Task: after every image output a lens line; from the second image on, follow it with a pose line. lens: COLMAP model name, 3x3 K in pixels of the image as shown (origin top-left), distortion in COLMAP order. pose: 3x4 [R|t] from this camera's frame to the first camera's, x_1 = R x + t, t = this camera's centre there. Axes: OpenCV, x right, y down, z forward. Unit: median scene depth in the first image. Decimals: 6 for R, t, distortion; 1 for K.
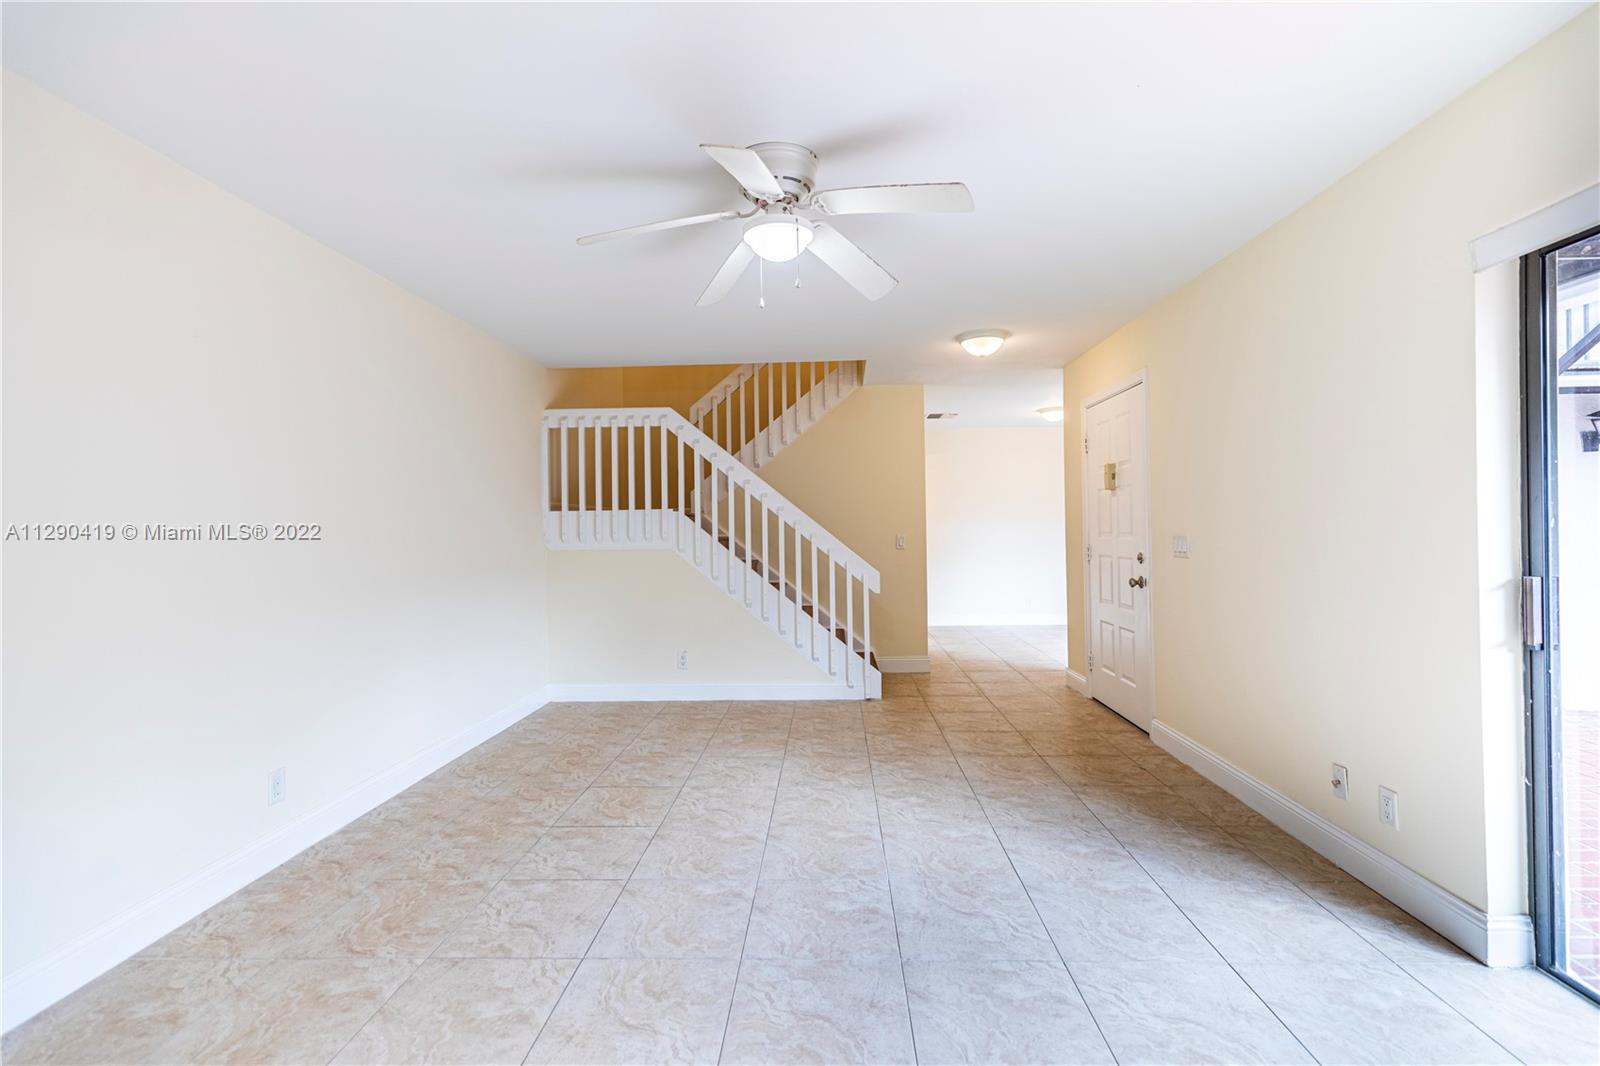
lens RADIAL K [[710.2, 0, 804.6], [0, 710.2, 532.9], [0, 0, 1]] dist [0.005169, -0.001174]
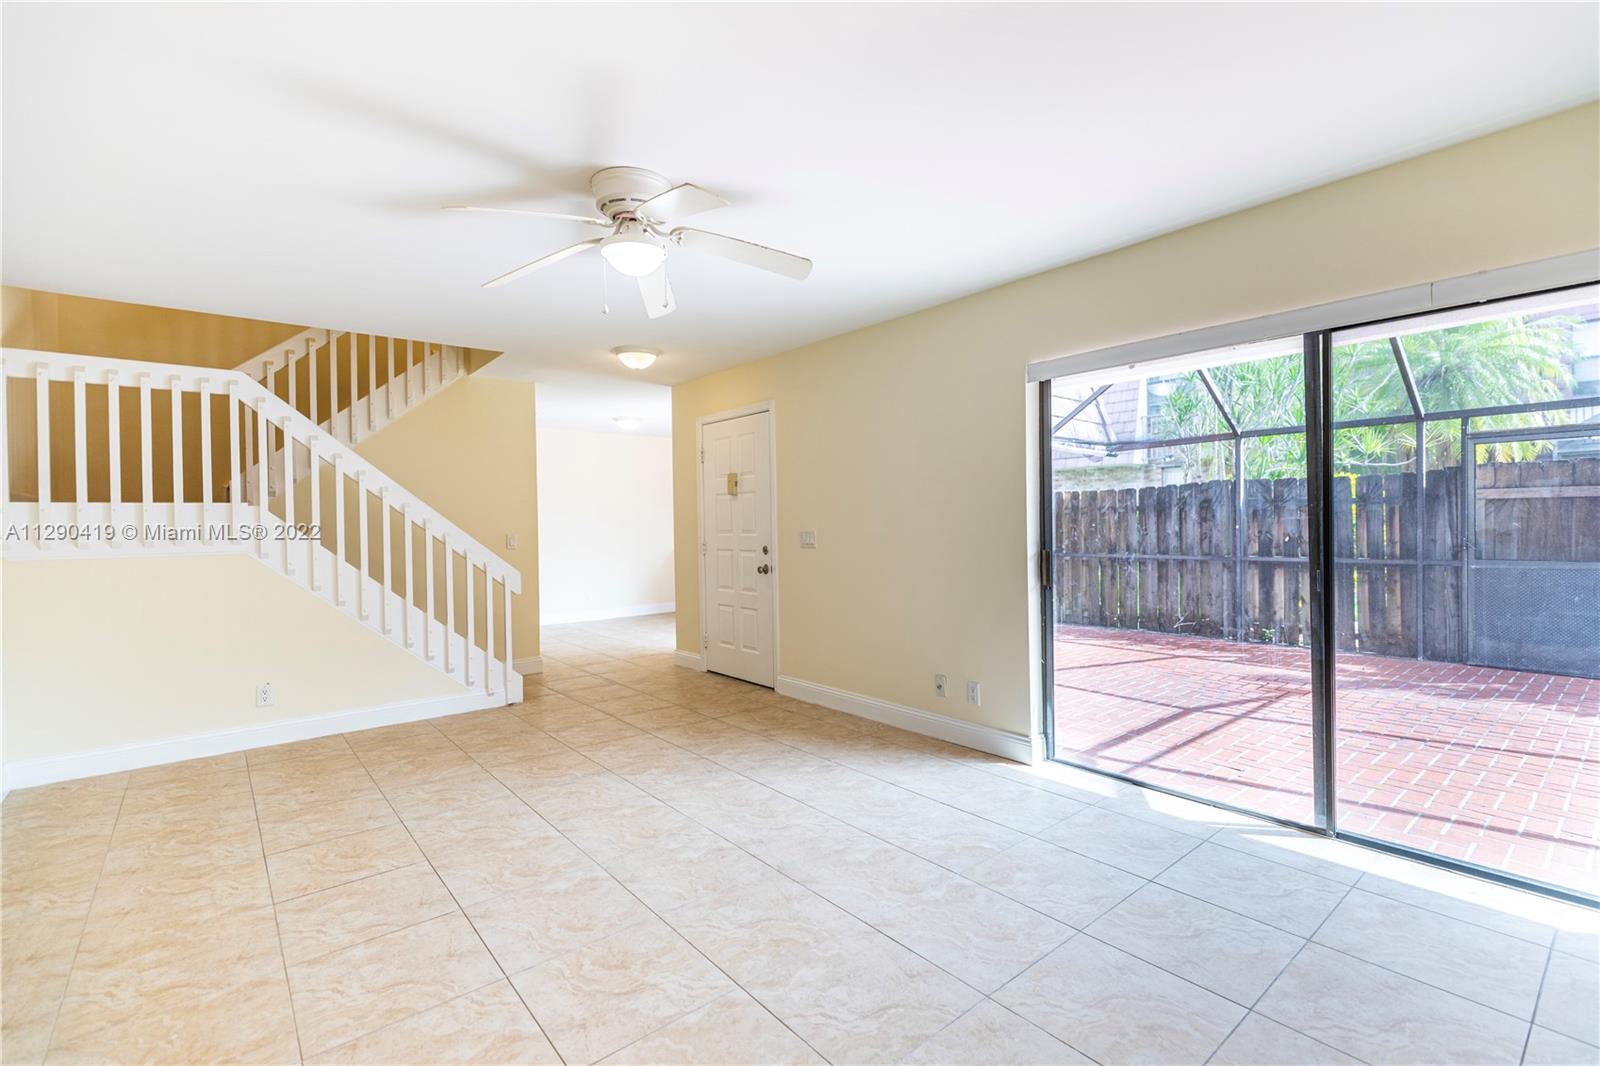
lens RADIAL K [[710.2, 0, 808.7], [0, 710.2, 530.1], [0, 0, 1]] dist [0.005169, -0.001174]
pose [[0.747152, -0.004188, 0.664640, -0.340168], [0.008069, 0.999964, -0.002770, 0.004900], [-0.664604, 0.007432, 0.747159, 0.011411]]
